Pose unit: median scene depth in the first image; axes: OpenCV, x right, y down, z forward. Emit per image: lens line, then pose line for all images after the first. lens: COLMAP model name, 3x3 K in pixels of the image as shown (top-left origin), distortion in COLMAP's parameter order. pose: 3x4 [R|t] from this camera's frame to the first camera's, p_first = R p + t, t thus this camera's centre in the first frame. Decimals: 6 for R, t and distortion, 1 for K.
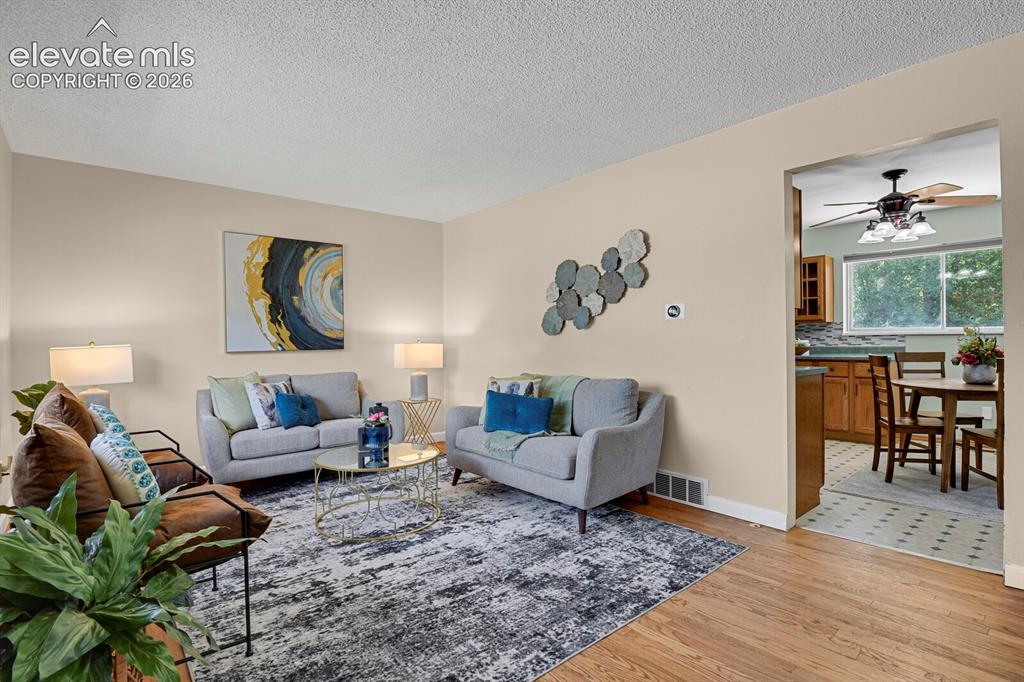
lens RADIAL K [[498.3, 0, 518.6], [0, 498.3, 341.8], [0, 0, 1]] dist [-0.023395, -0.006046]
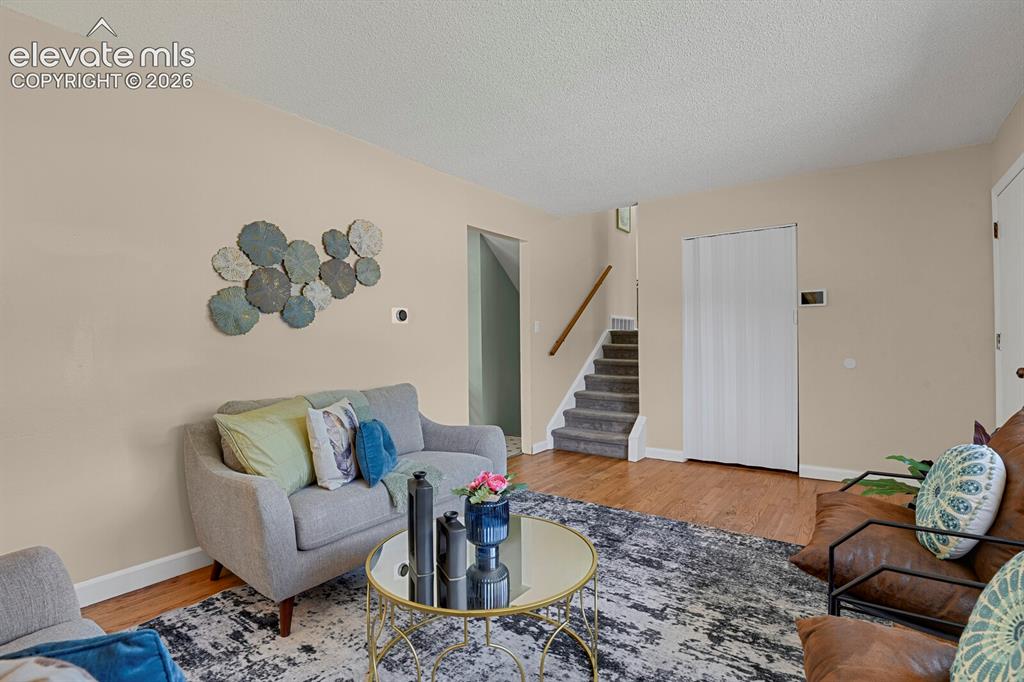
lens RADIAL K [[498.3, 0, 518.6], [0, 498.3, 341.8], [0, 0, 1]] dist [-0.023395, -0.006046]
pose [[-0.237038, 0.009695, 0.971452, -0.889837], [0.009543, 0.999925, -0.007651, 0.004580], [-0.971453, 0.007457, -0.237113, 1.193781]]
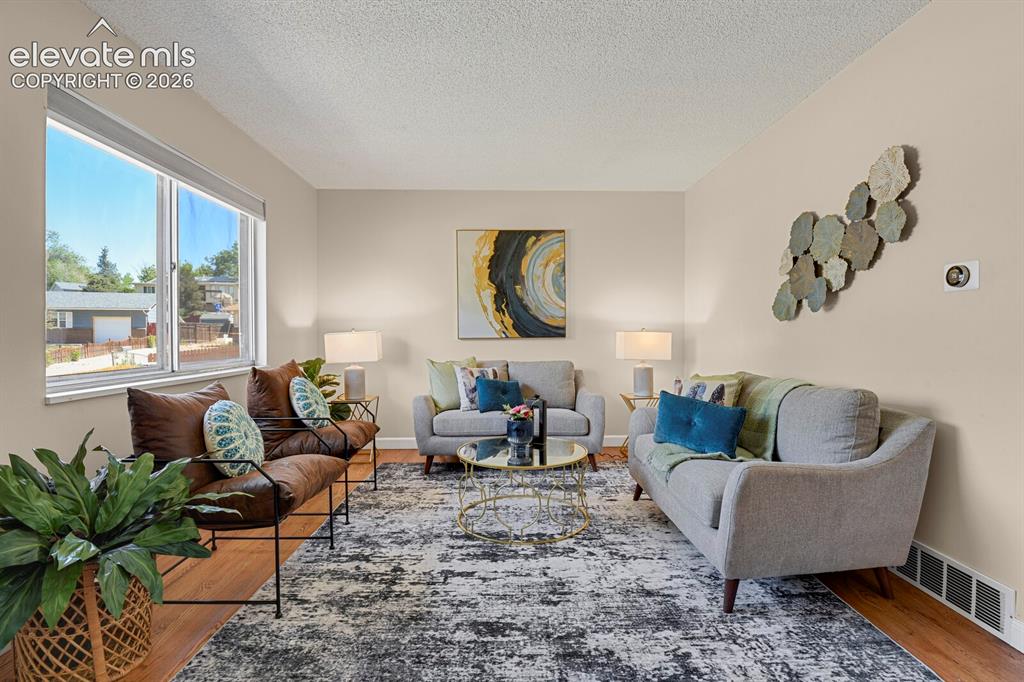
lens RADIAL K [[498.3, 0, 518.6], [0, 498.3, 341.8], [0, 0, 1]] dist [-0.023395, -0.006046]
pose [[0.777505, 0.017903, -0.628622, 0.322083], [-0.005029, 0.999740, 0.022252, 0.003838], [0.628856, -0.014140, 0.777393, 0.302766]]
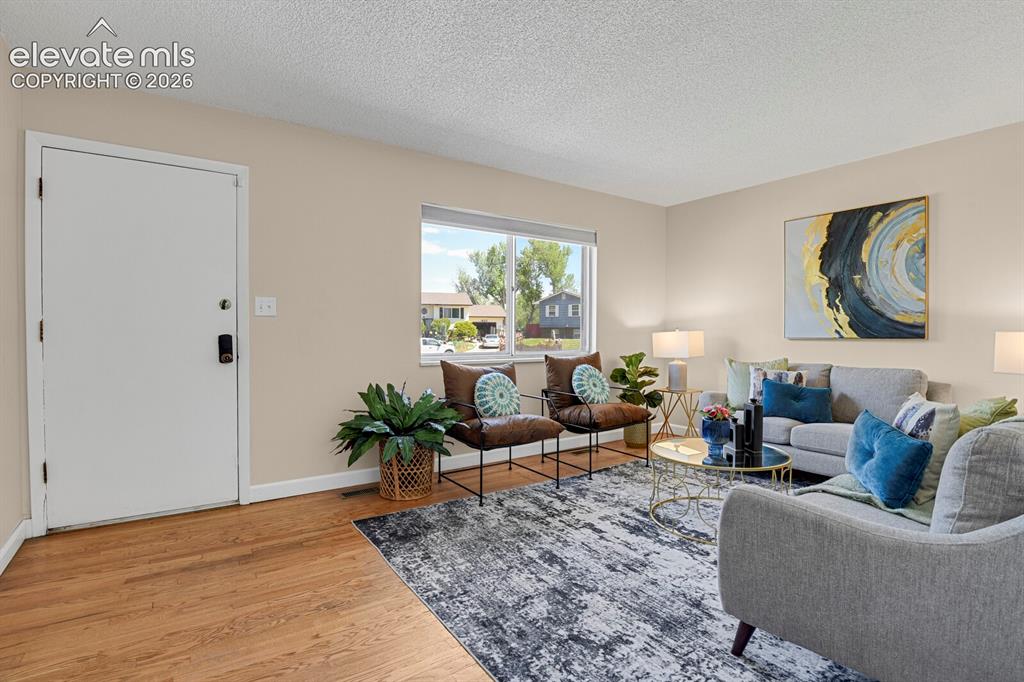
lens RADIAL K [[498.3, 0, 518.6], [0, 498.3, 341.8], [0, 0, 1]] dist [-0.023395, -0.006046]
pose [[-0.106989, 0.029446, -0.993824, 0.723530], [-0.002207, 0.999552, 0.029854, -0.001457], [0.994258, 0.005388, -0.106876, 0.802215]]
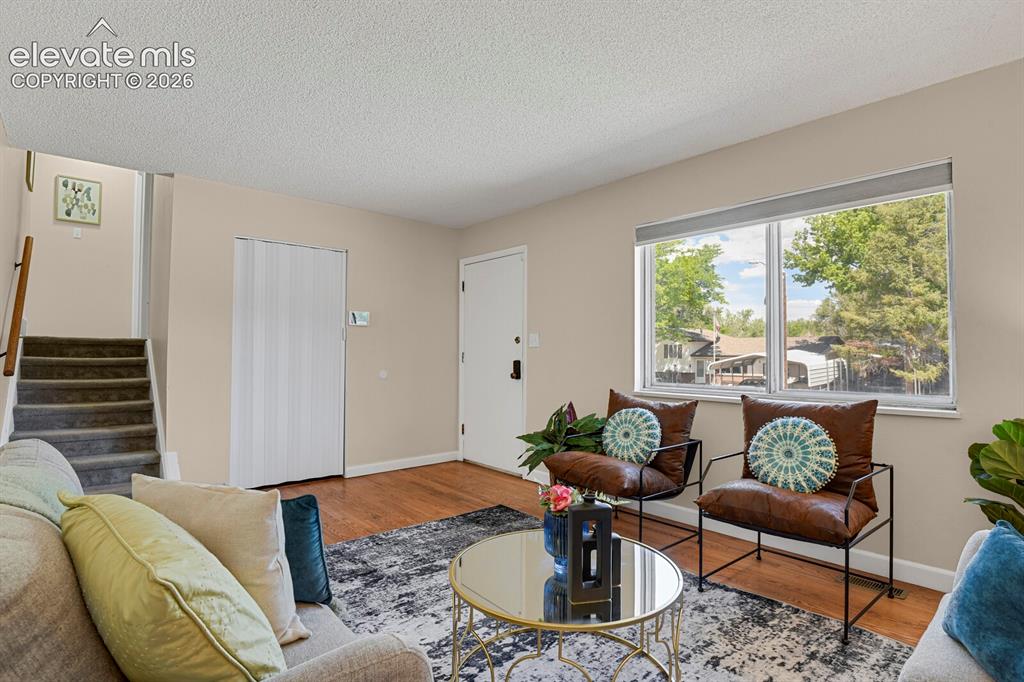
lens RADIAL K [[511.0, 0, 519.0], [0, 511.0, 341.4], [0, 0, 1]] dist [-0.021098, -0.007556]
pose [[-0.999981, 0.003226, -0.005223, -0.254660], [0.003363, 0.999647, -0.026353, -0.000576], [0.005136, -0.026370, -0.999639, 1.699340]]
